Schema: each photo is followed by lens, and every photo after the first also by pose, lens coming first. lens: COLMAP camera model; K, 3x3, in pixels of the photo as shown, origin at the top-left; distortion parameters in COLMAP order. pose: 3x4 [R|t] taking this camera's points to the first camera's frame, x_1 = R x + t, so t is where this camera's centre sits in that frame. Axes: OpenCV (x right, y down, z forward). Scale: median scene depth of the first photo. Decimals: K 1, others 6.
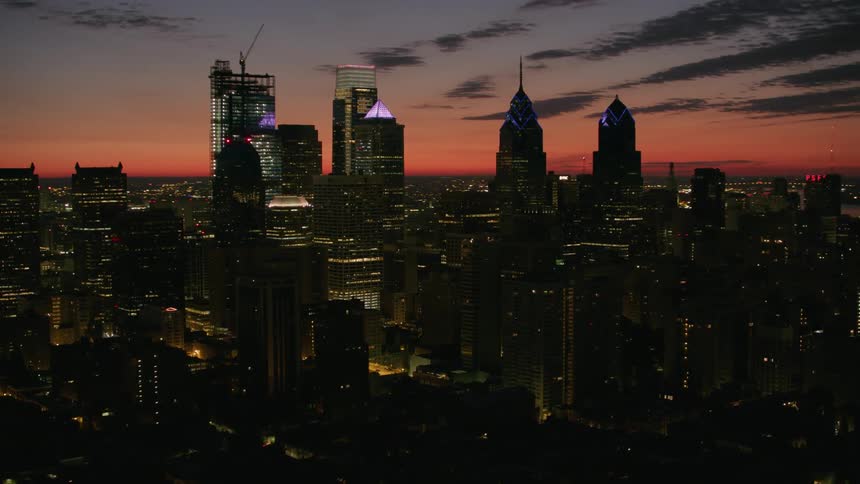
lens RADIAL K [[1099.7, 0, 430.0], [0, 1099.7, 242.0], [0, 0, 1]] dist [-0.224794, 0.279323]
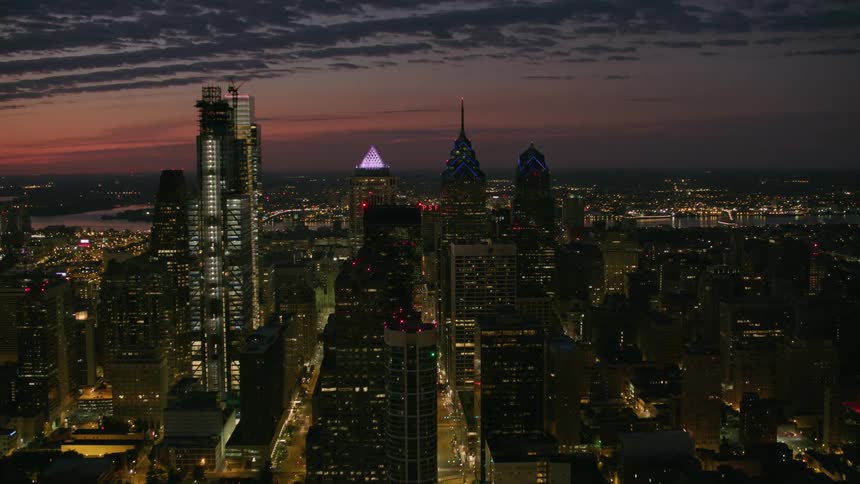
lens RADIAL K [[1099.7, 0, 430.0], [0, 1099.7, 242.0], [0, 0, 1]] dist [-0.224794, 0.279323]
pose [[0.596738, -0.059097, 0.800257, -0.631993], [0.057374, 0.997874, 0.030908, -0.072835], [-0.800383, 0.027470, 0.598860, 0.423947]]
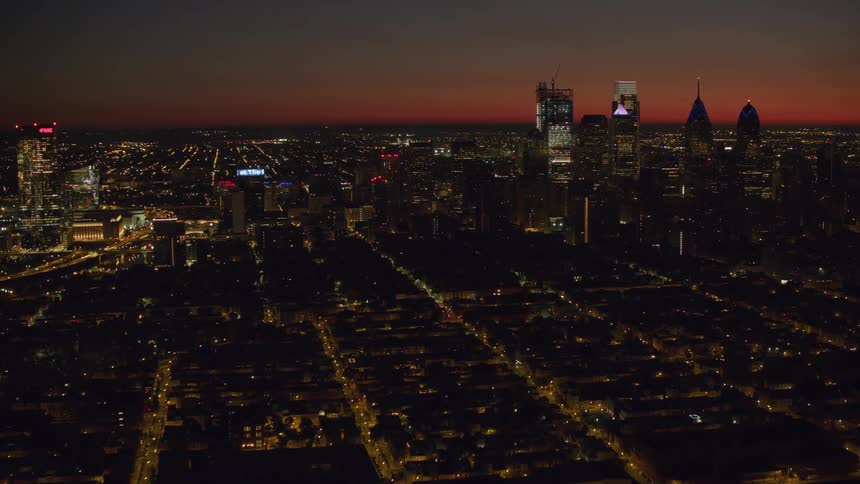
lens RADIAL K [[1099.7, 0, 430.0], [0, 1099.7, 242.0], [0, 0, 1]] dist [-0.224794, 0.279323]
pose [[0.885517, 0.048787, -0.462038, 0.470379], [-0.026869, 0.998185, 0.053904, 0.008576], [0.463829, -0.035318, 0.885221, -0.685636]]
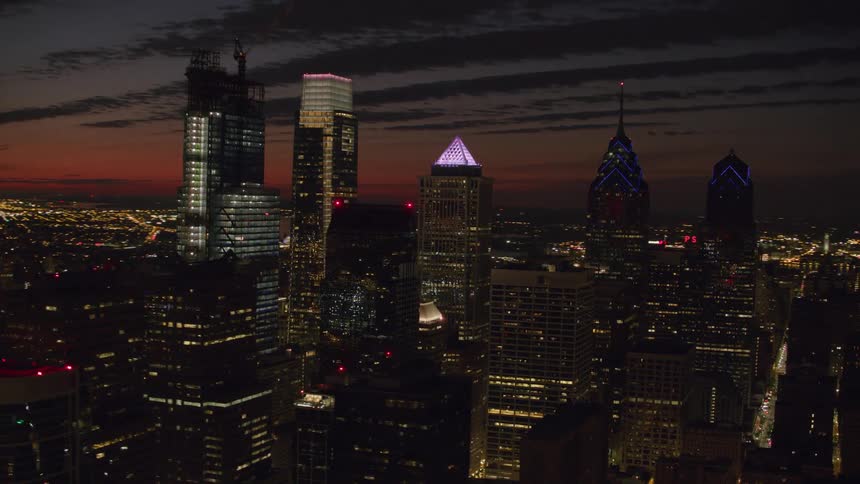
lens RADIAL K [[1099.7, 0, 430.0], [0, 1099.7, 242.0], [0, 0, 1]] dist [-0.224794, 0.279323]
pose [[0.855549, 0.005745, 0.517691, -0.354178], [0.002934, 0.999869, -0.015945, -0.053588], [-0.517714, 0.015160, 0.855419, 0.423517]]
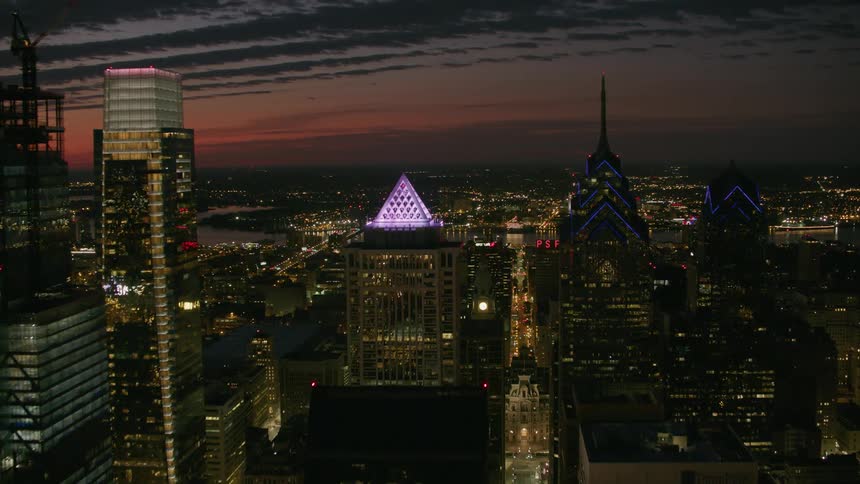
lens RADIAL K [[1099.7, 0, 430.0], [0, 1099.7, 242.0], [0, 0, 1]] dist [-0.224794, 0.279323]
pose [[0.683687, -0.060015, 0.727303, -0.284519], [0.054997, 0.998016, 0.030655, -0.107908], [-0.727700, 0.019042, 0.685631, 0.672415]]
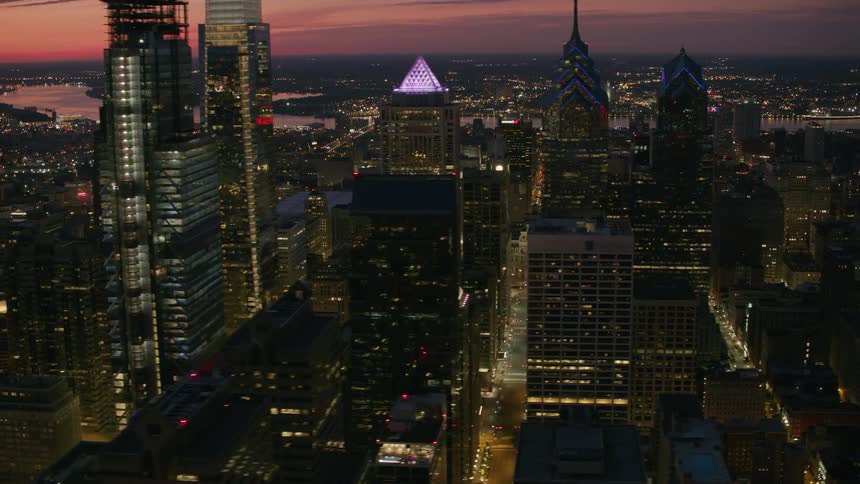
lens RADIAL K [[1099.7, 0, 430.0], [0, 1099.7, 242.0], [0, 0, 1]] dist [-0.224794, 0.279323]
pose [[0.715100, -0.126615, 0.687460, -0.381456], [0.052019, 0.990371, 0.128294, -0.098897], [-0.697084, -0.055982, 0.714800, 0.557714]]
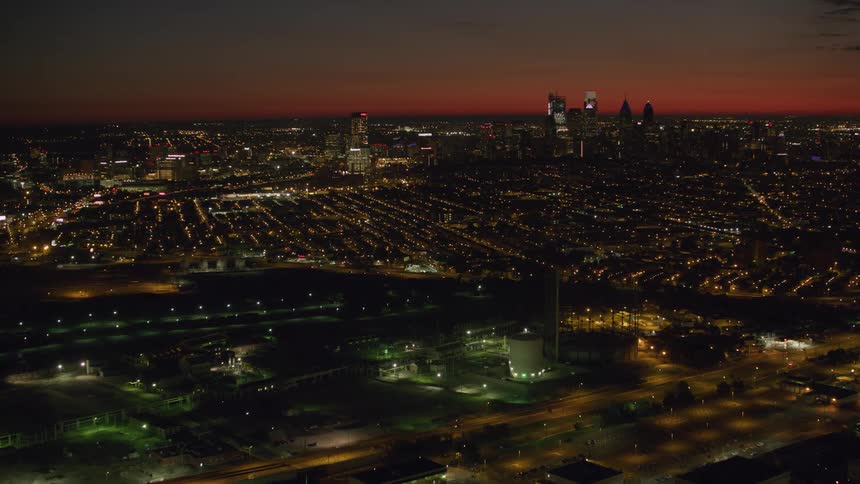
lens RADIAL K [[1099.7, 0, 430.0], [0, 1099.7, 242.0], [0, 0, 1]] dist [-0.224794, 0.279323]
pose [[0.913762, 0.040932, -0.404183, 0.923281], [-0.018484, 0.998070, 0.059287, 0.128585], [0.405830, -0.046703, 0.912755, -2.518377]]
